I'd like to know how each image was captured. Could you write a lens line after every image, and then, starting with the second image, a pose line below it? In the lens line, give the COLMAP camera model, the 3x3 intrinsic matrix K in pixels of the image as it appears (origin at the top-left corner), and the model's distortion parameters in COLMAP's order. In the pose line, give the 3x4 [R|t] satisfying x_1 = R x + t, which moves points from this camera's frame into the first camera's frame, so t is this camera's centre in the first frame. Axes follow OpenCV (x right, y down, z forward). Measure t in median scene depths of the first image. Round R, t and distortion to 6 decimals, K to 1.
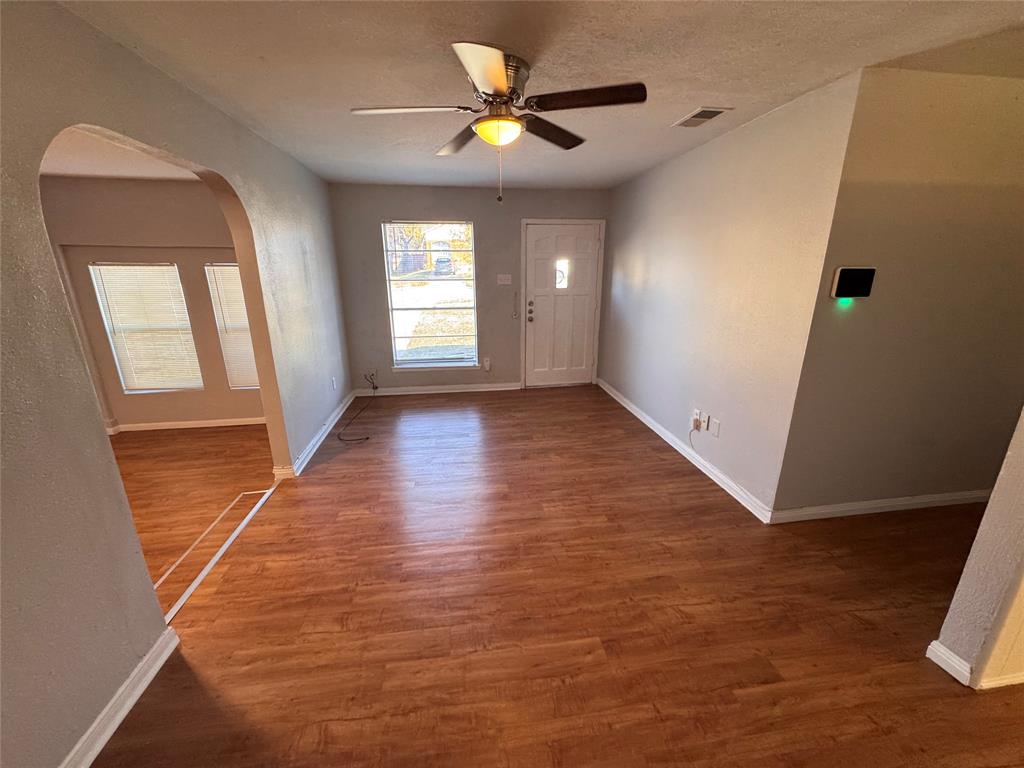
lens RADIAL K [[409.2, 0, 513.0], [0, 409.2, 385.2], [0, 0, 1]] dist [-0.002295, 0.000191]
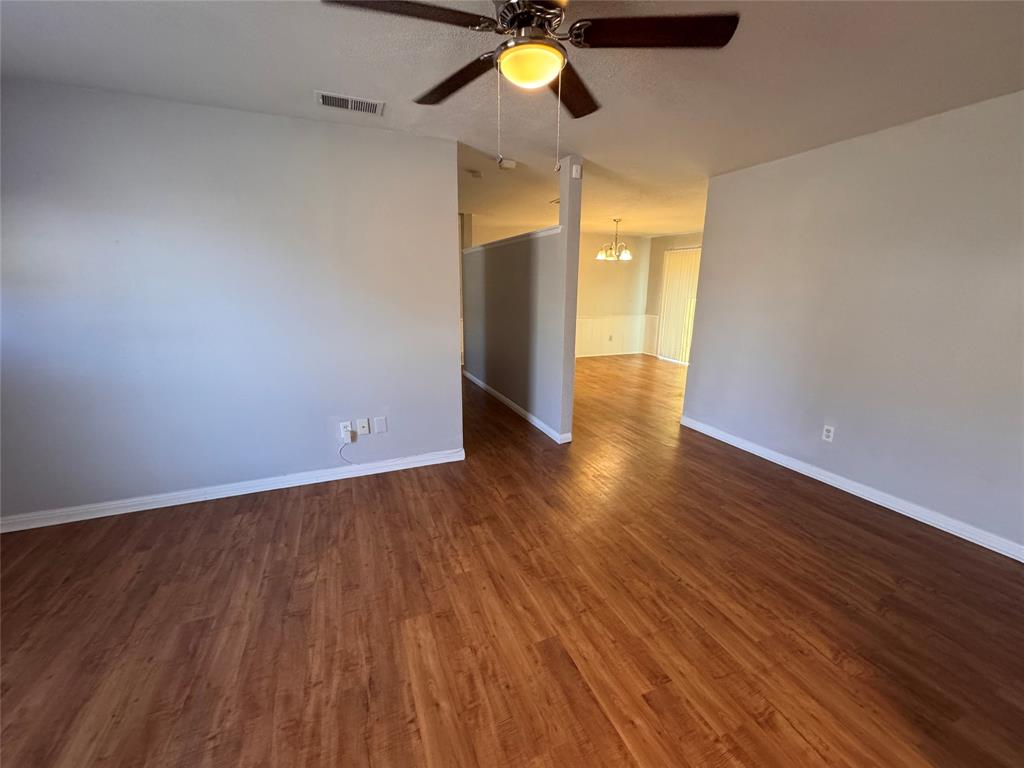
lens RADIAL K [[409.2, 0, 513.0], [0, 409.2, 385.2], [0, 0, 1]] dist [-0.002295, 0.000191]
pose [[-0.250678, -0.229764, 0.940409, -0.643223], [0.270095, 0.916251, 0.295859, -0.244600], [-0.929628, 0.328165, -0.167626, 1.013861]]
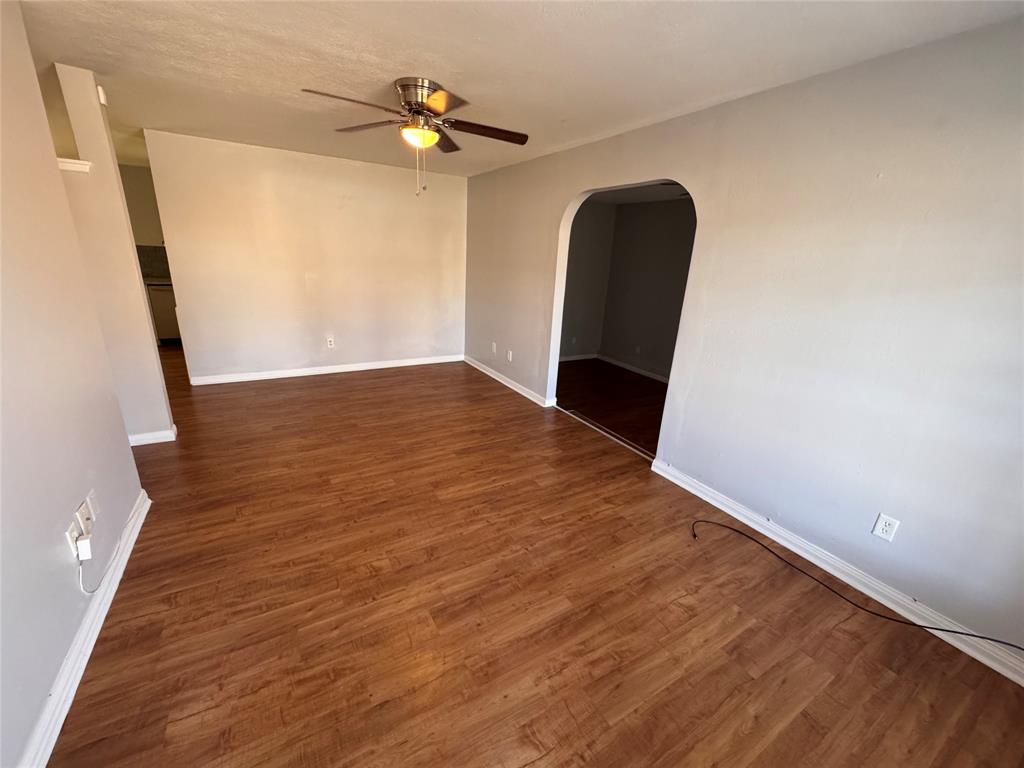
lens RADIAL K [[409.2, 0, 513.0], [0, 409.2, 385.2], [0, 0, 1]] dist [-0.002295, 0.000191]
pose [[-0.921650, 0.073289, -0.381038, 0.187026], [-0.158501, 0.825227, 0.542105, -0.543653], [0.354173, 0.560026, -0.748954, 1.892388]]
